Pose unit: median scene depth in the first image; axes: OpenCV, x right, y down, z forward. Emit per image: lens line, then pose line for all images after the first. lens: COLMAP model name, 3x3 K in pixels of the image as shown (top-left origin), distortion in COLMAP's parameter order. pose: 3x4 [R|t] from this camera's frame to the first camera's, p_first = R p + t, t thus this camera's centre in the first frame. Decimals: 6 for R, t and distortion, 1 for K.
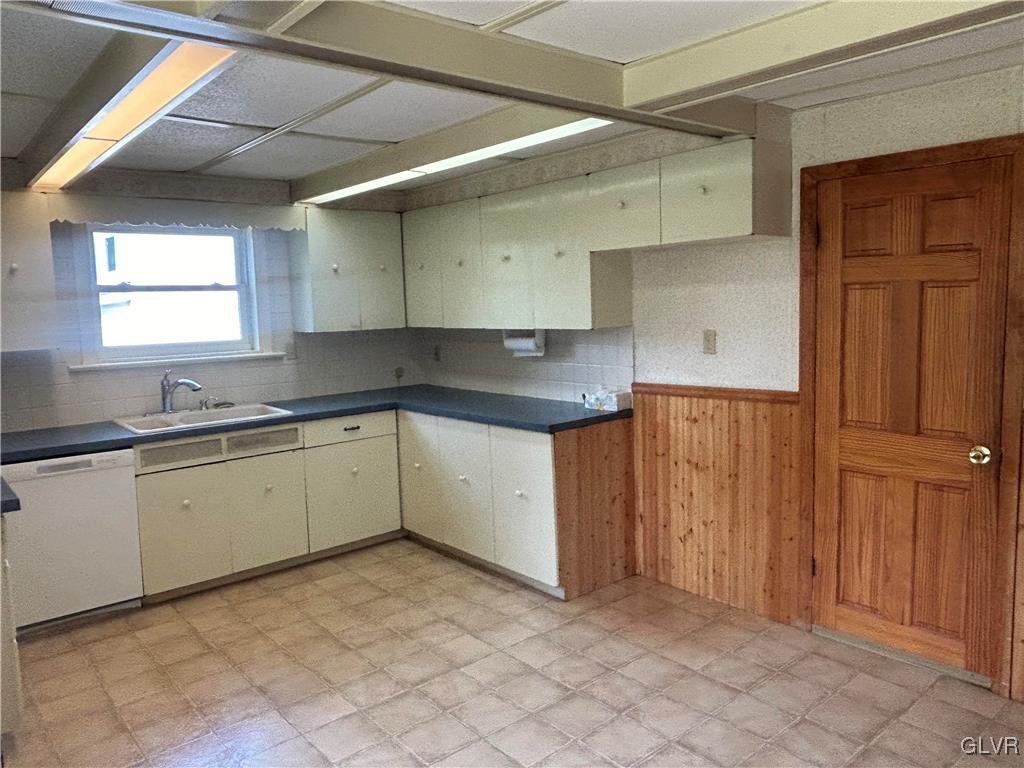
lens RADIAL K [[742.8, 0, 509.5], [0, 742.8, 375.3], [0, 0, 1]] dist [-0.003915, -0.005323]
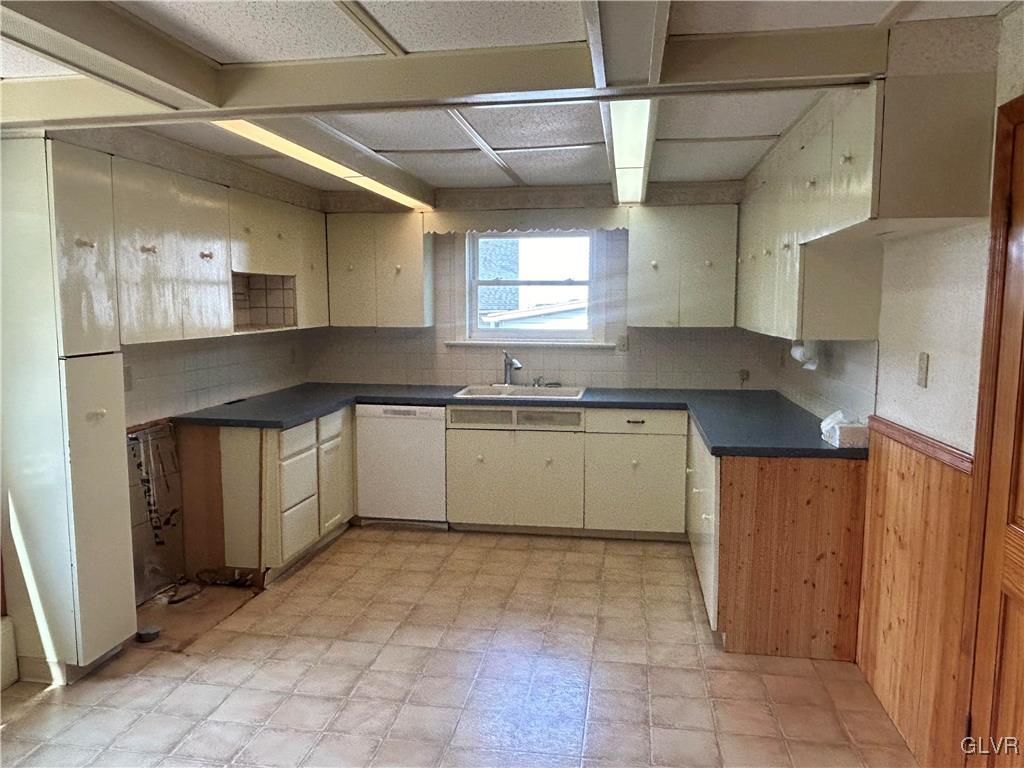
lens RADIAL K [[742.8, 0, 503.0], [0, 742.8, 387.2], [0, 0, 1]] dist [-0.003915, -0.005323]
pose [[0.634996, 0.118138, -0.763428, 0.504855], [-0.093684, 0.992720, 0.075697, -0.040856], [0.766814, 0.023454, 0.641441, 0.223367]]
